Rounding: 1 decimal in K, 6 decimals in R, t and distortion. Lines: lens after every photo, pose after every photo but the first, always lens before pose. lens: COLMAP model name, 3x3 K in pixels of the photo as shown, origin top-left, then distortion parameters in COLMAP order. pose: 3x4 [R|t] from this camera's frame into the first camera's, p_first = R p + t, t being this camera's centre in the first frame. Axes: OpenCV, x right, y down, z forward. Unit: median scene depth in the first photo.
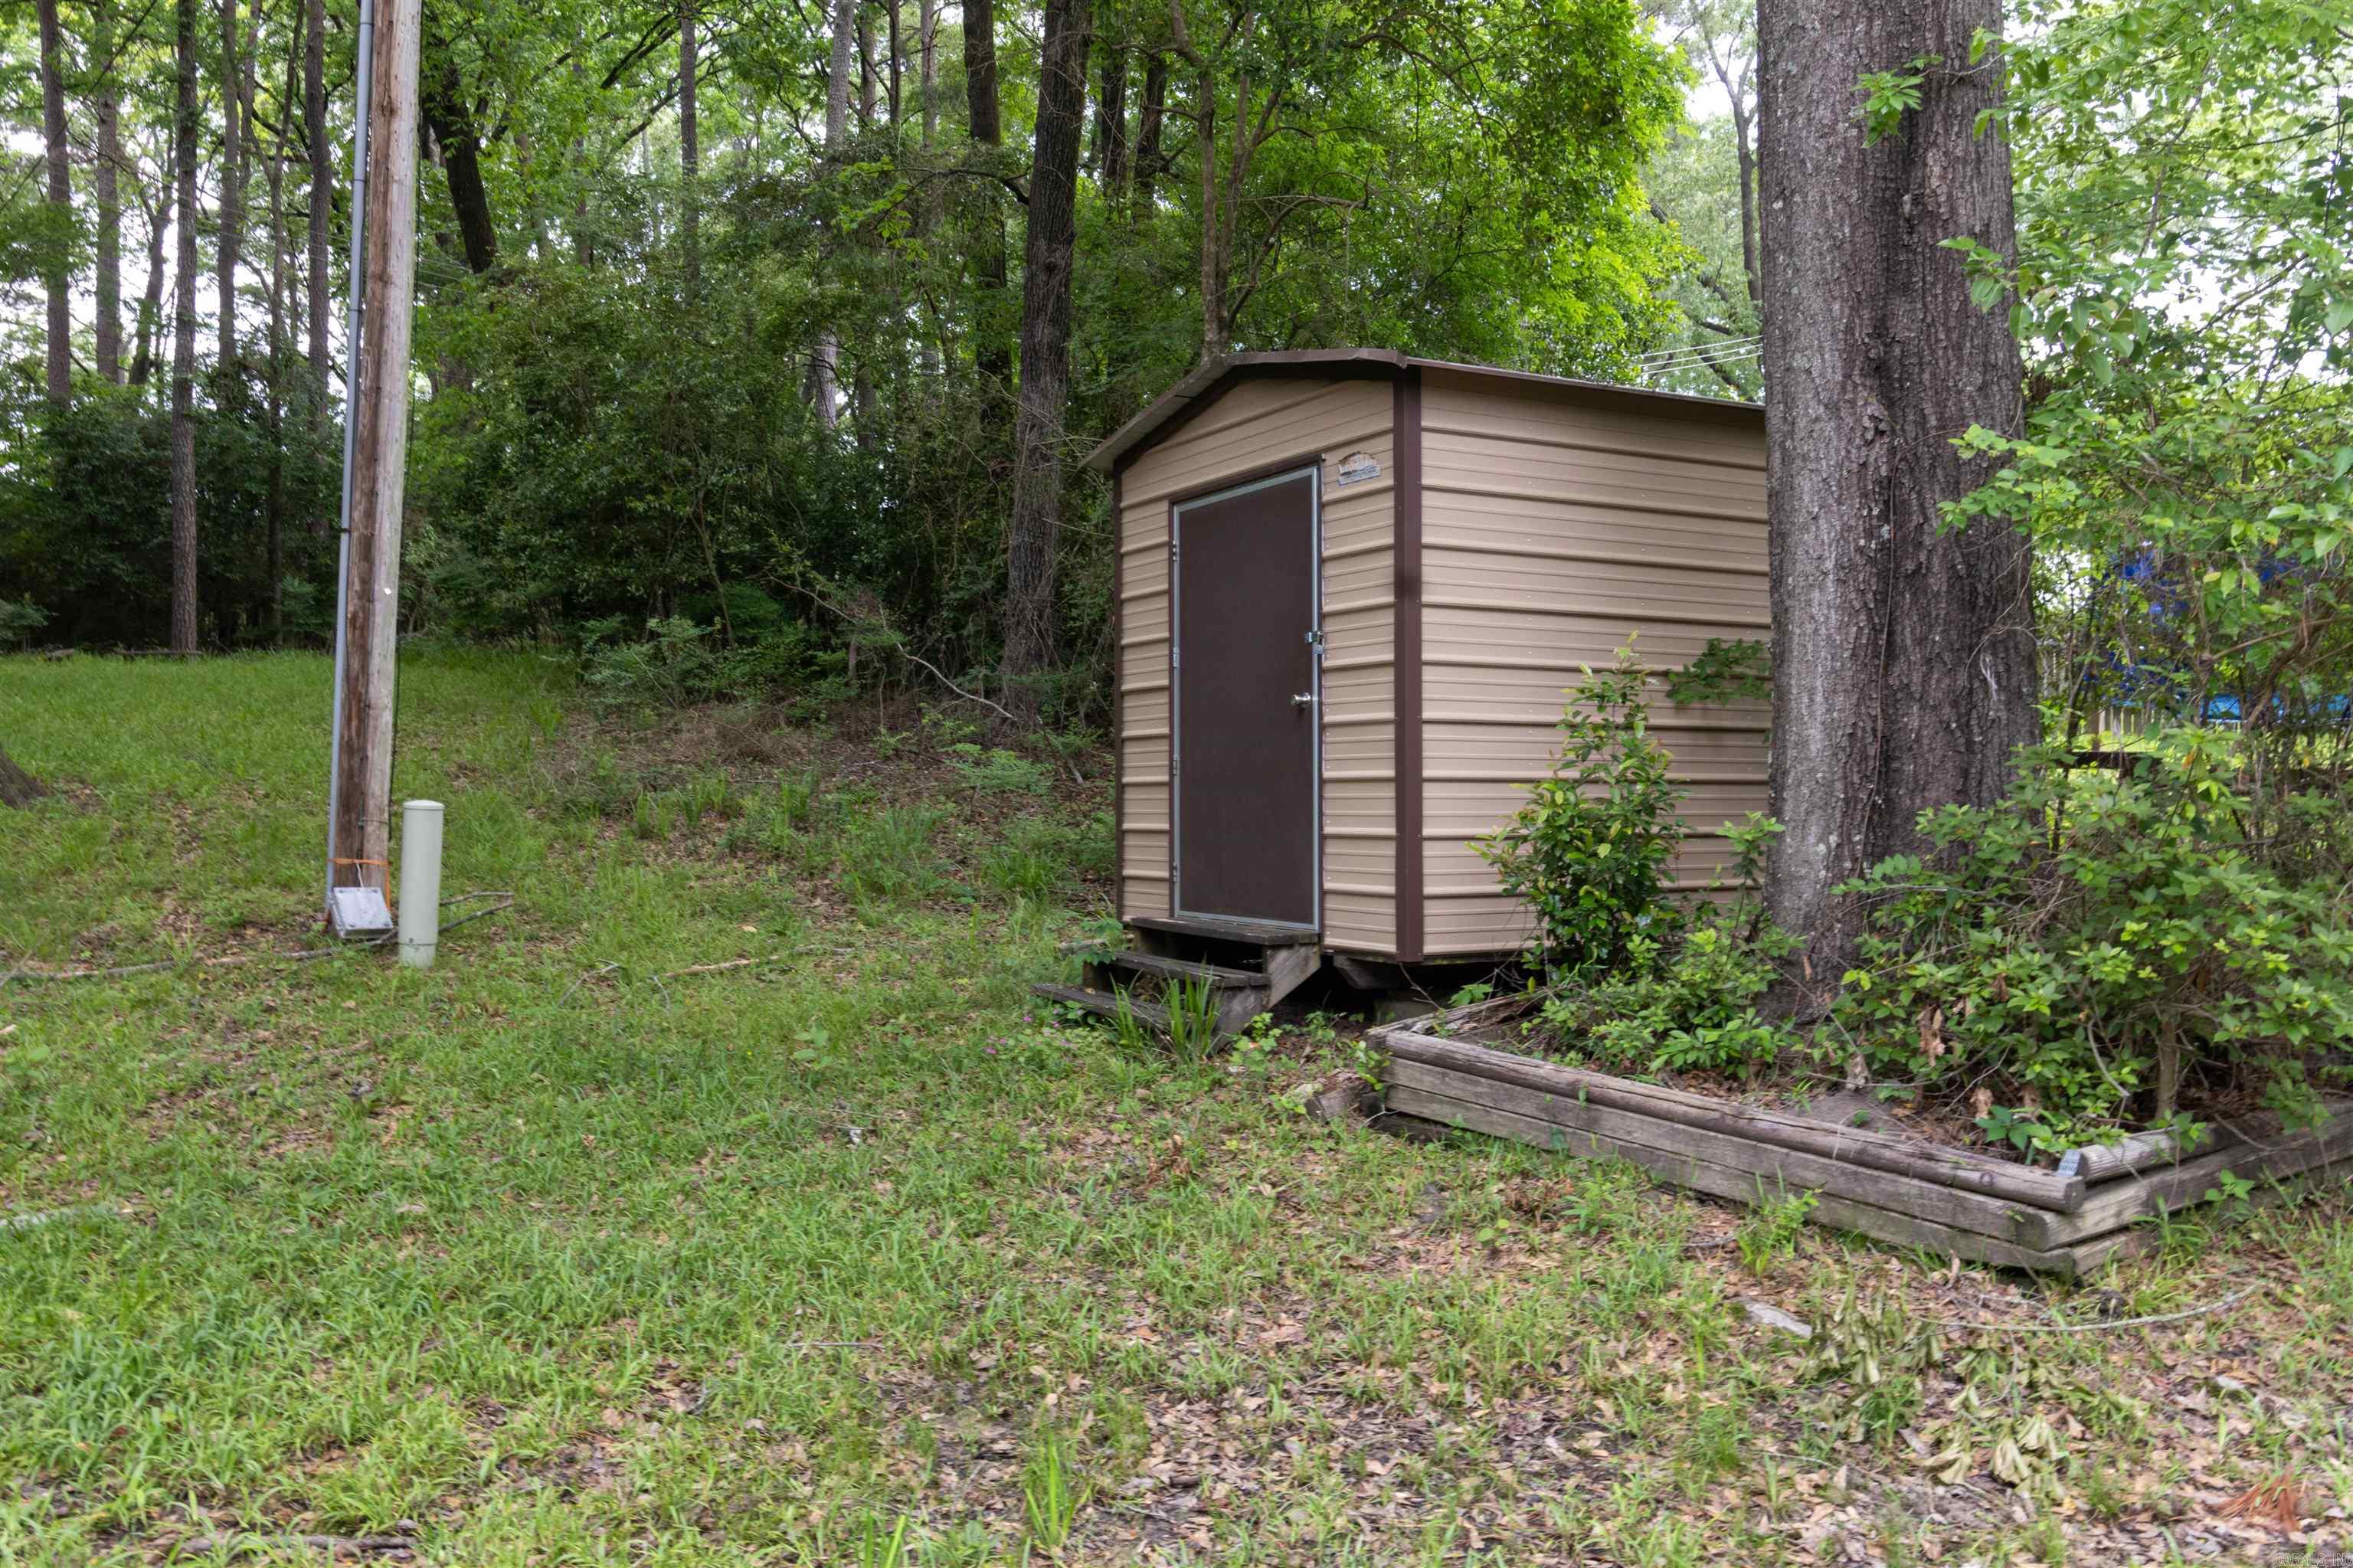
lens RADIAL K [[1954.9, 0, 1175.2], [0, 1954.9, 775.6], [0, 0, 1]] dist [-0.061750, 0.001361]
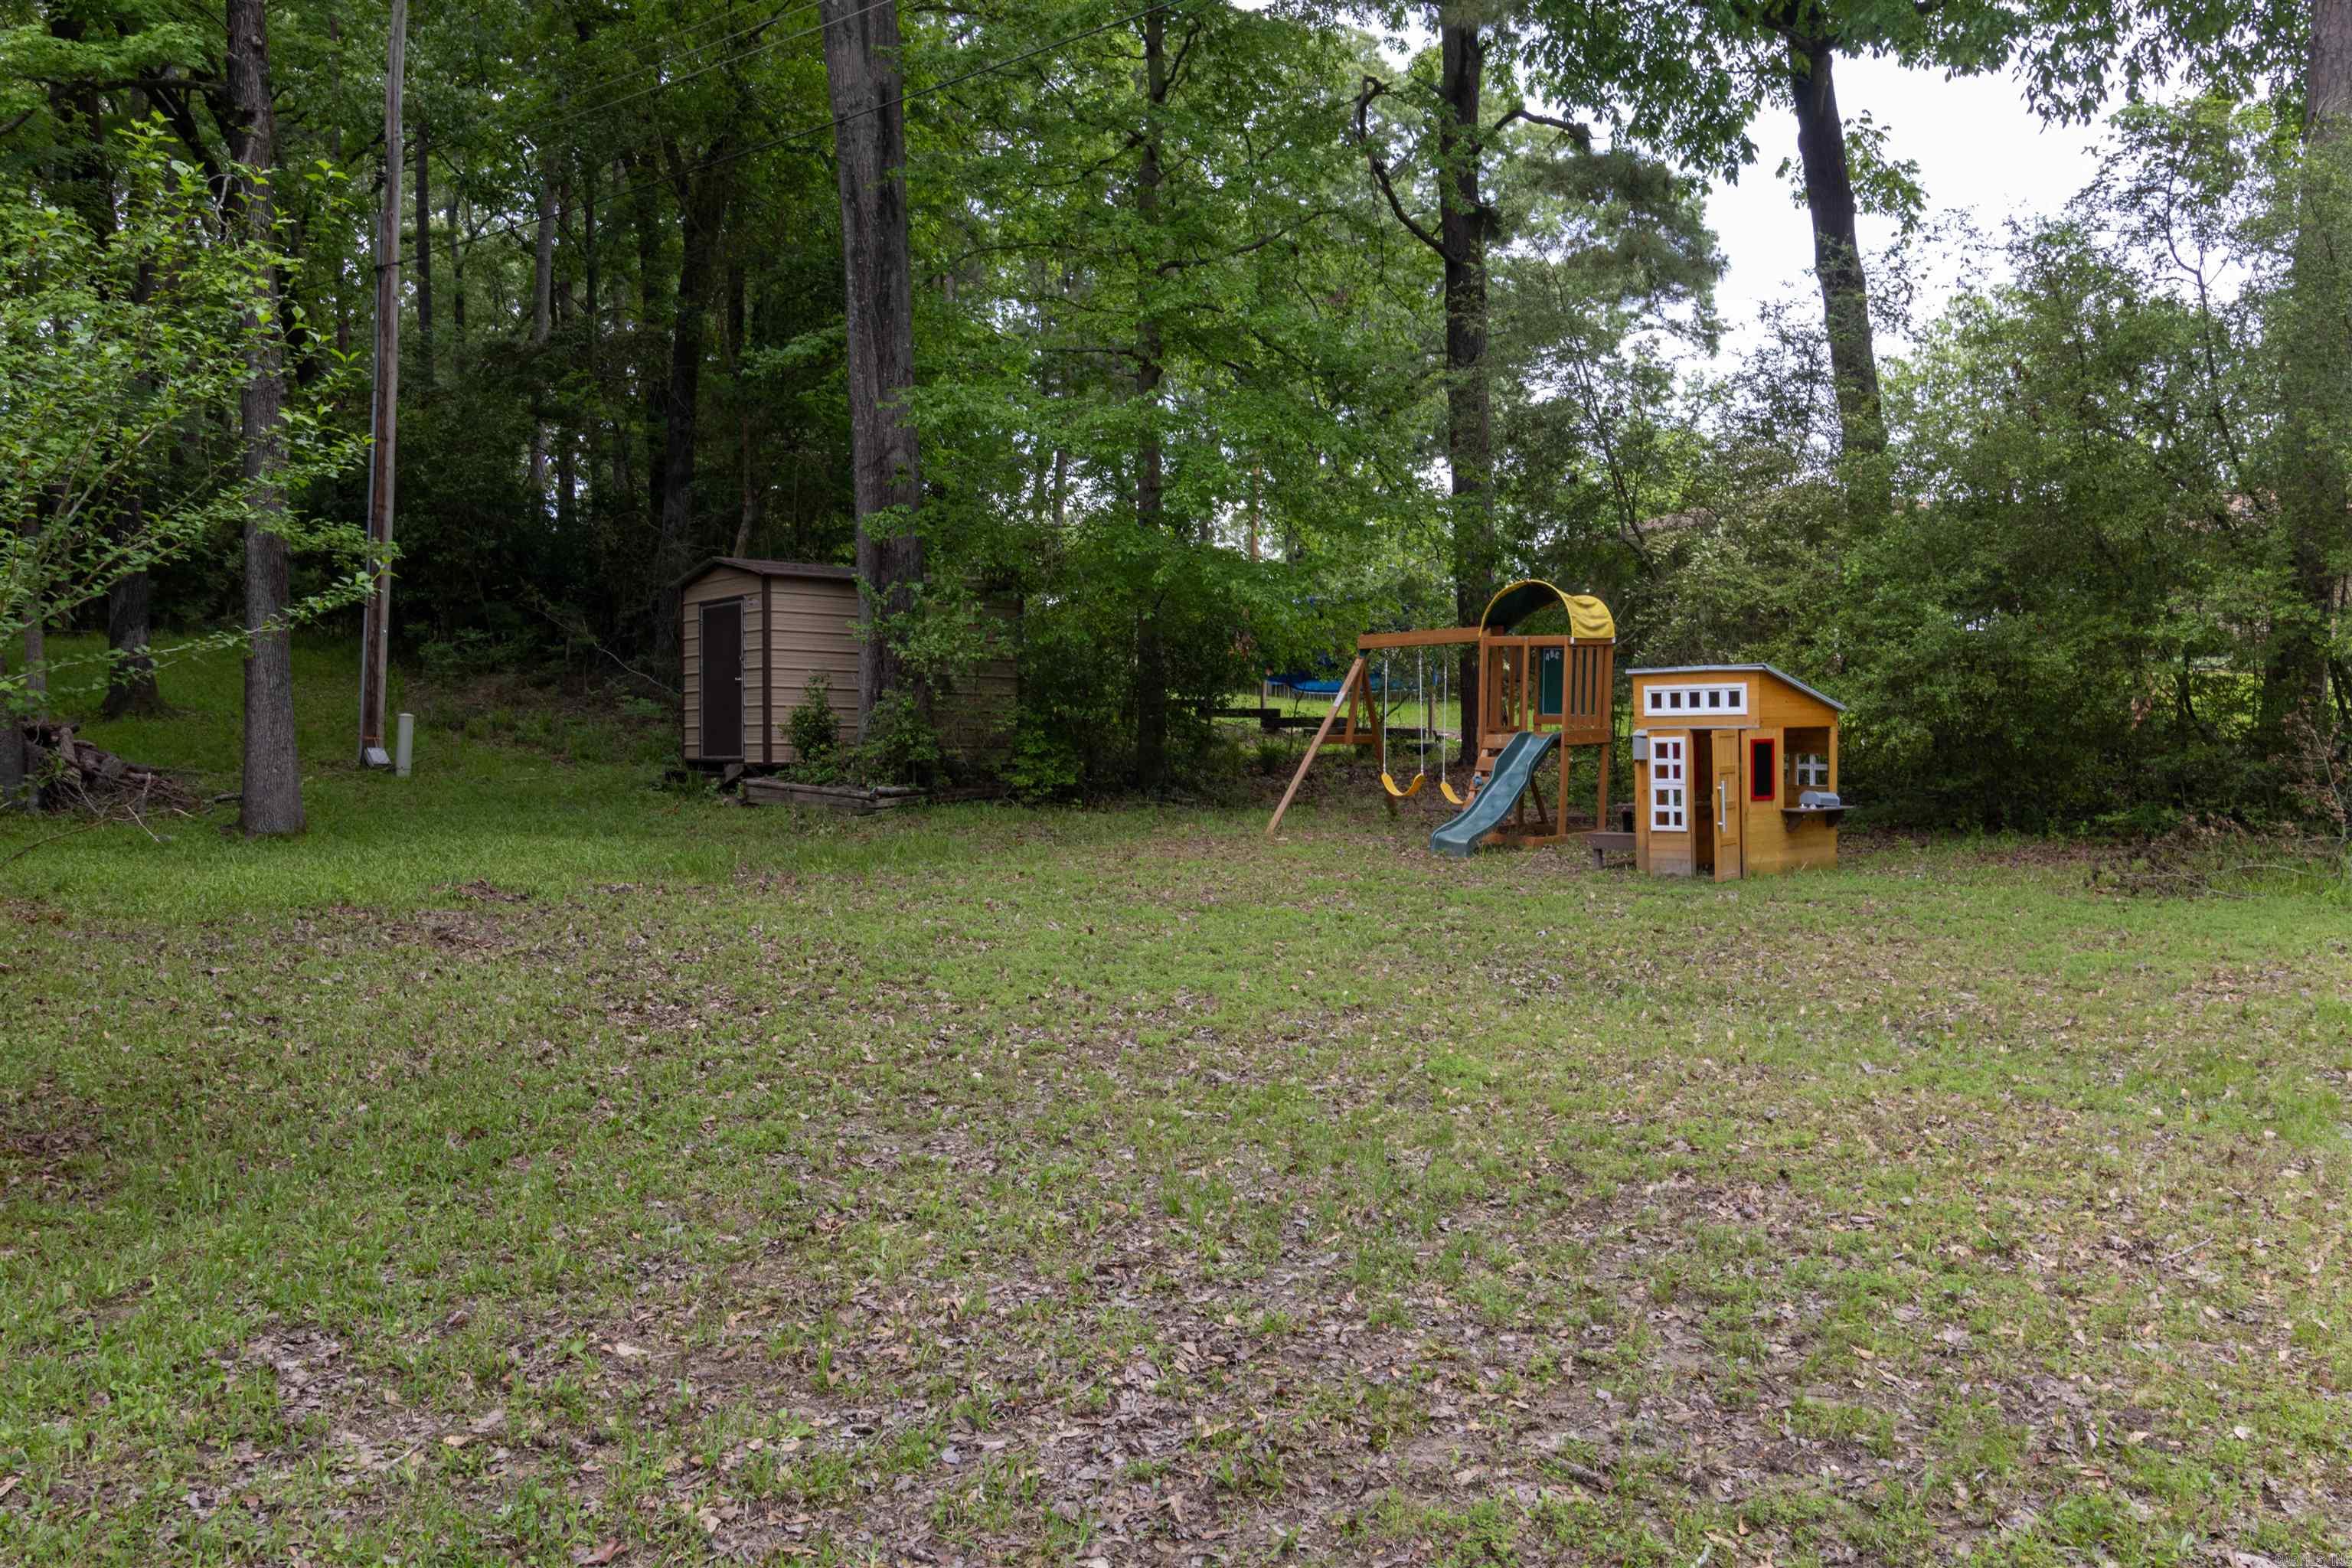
lens RADIAL K [[1954.0, 0, 1182.1], [0, 1954.0, 794.6], [0, 0, 1]] dist [-0.061750, 0.001361]
pose [[0.987730, 0.005149, 0.156087, 0.265410], [-0.009195, 0.999640, 0.025212, 0.053651], [-0.155901, -0.026338, 0.987421, -1.973616]]
